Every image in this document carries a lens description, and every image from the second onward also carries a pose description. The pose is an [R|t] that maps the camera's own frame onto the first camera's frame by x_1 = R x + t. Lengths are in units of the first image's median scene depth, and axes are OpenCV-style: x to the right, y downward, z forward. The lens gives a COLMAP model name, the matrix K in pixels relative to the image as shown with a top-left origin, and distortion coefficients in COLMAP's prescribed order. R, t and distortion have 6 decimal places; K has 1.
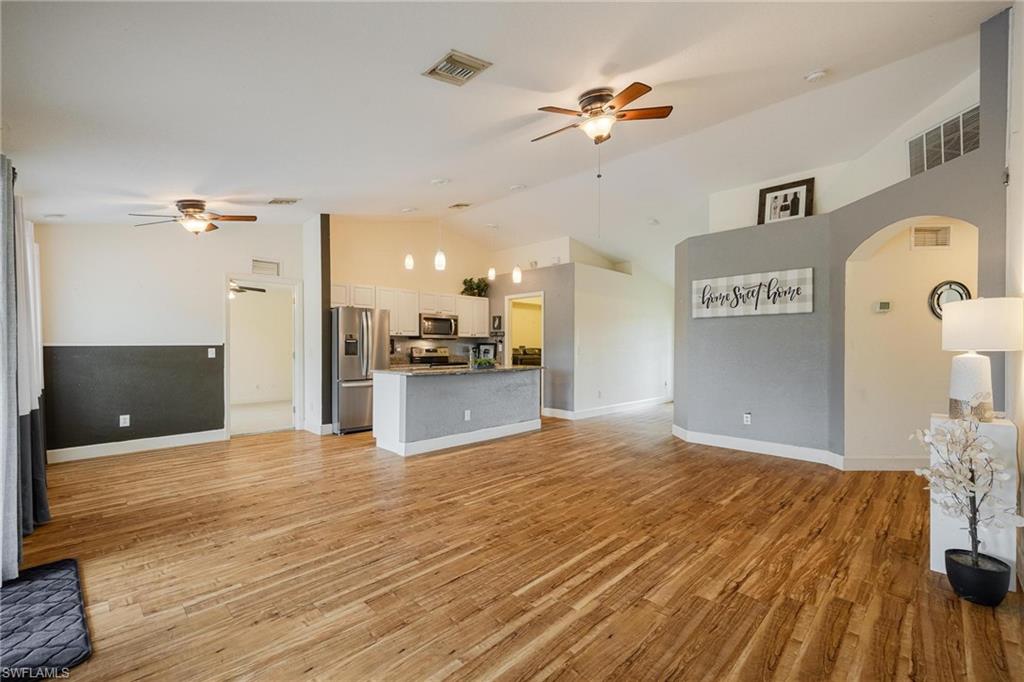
lens RADIAL K [[427.8, 0, 516.9], [0, 427.8, 349.5], [0, 0, 1]] dist [0.008699, -0.000587]
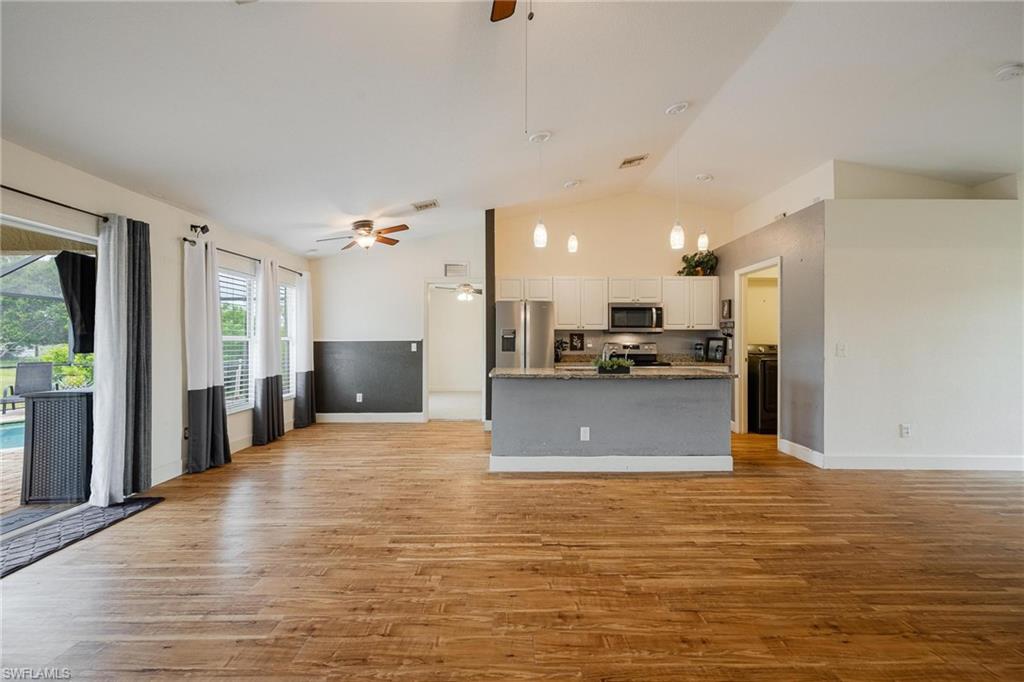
lens RADIAL K [[427.8, 0, 517.3], [0, 427.8, 336.3], [0, 0, 1]] dist [0.008699, -0.000587]
pose [[0.706568, -0.006968, -0.707611, 0.381723], [-0.005292, 0.999872, -0.015130, -0.006975], [0.707626, 0.014435, 0.706440, 0.432909]]
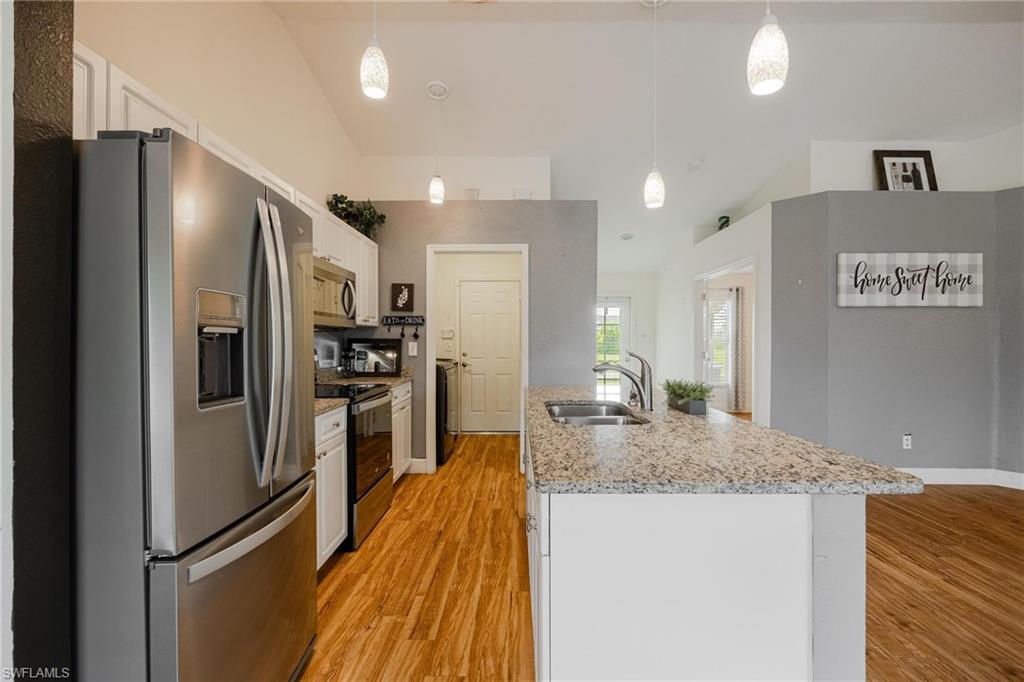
lens RADIAL K [[446.9, 0, 515.4], [0, 446.9, 343.7], [0, 0, 1]] dist [-0.004737, 0.000044]
pose [[0.722696, -0.002452, 0.691162, -0.546178], [0.002425, 0.999997, 0.001012, -0.016819], [-0.691162, 0.000944, 0.722699, 0.962857]]
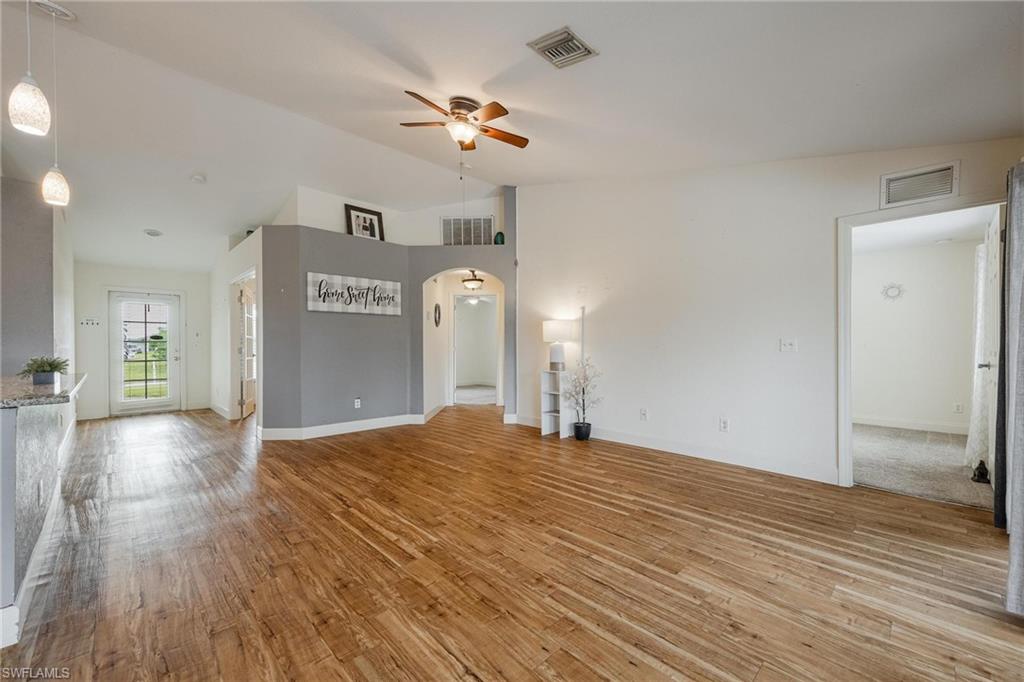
lens RADIAL K [[412.6, 0, 511.5], [0, 412.6, 347.8], [0, 0, 1]] dist [0.010938, 0.000335]
pose [[0.026600, -0.003310, 0.999641, -0.589923], [0.009242, 0.999953, 0.003065, 0.014591], [-0.999603, 0.009157, 0.026629, 0.590295]]
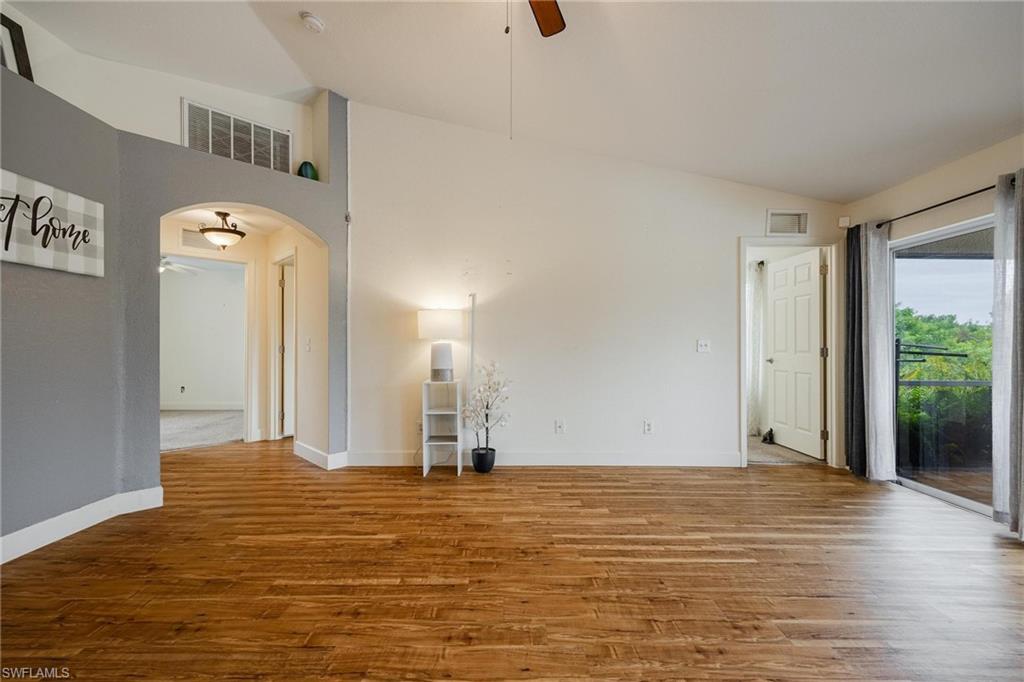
lens RADIAL K [[427.8, 0, 512.2], [0, 427.8, 342.5], [0, 0, 1]] dist [0.008699, -0.000587]
pose [[-0.699673, 0.003332, 0.714455, -0.155413], [0.003823, 0.999992, -0.000919, 0.009035], [-0.714453, 0.002089, -0.699681, 0.973071]]
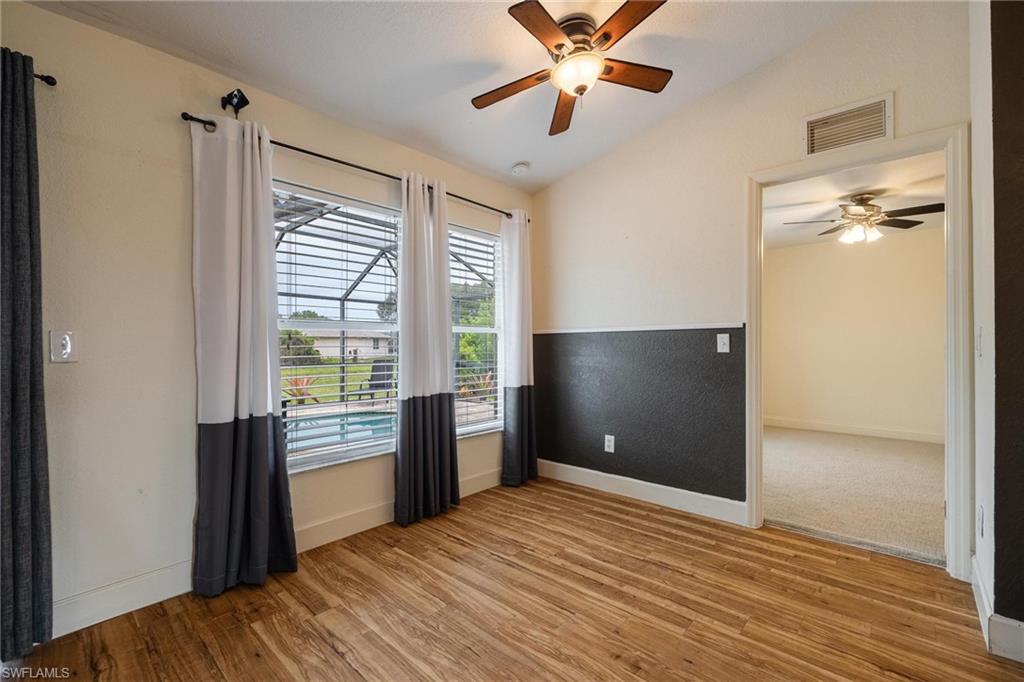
lens RADIAL K [[439.0, 0, 513.8], [0, 439.0, 344.2], [0, 0, 1]] dist [-0.003981, 0.000173]
pose [[0.032529, 0.000598, -0.999471, -0.243044], [-0.003850, 0.999992, 0.000473, 0.011338], [0.999463, 0.003833, 0.032531, 0.868993]]
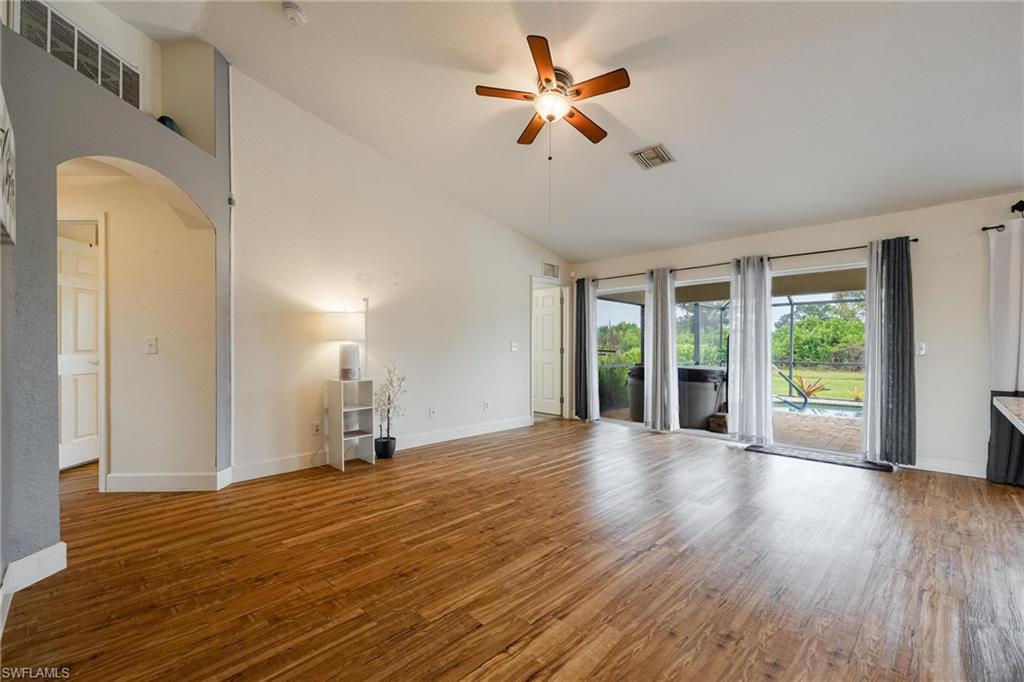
lens RADIAL K [[427.8, 0, 513.6], [0, 427.8, 352.0], [0, 0, 1]] dist [0.008699, -0.000587]
pose [[-0.999998, -0.001358, 0.001082, 0.188766], [-0.001338, 0.999838, 0.017940, 0.007720], [-0.001106, 0.017938, -0.999838, 1.365594]]
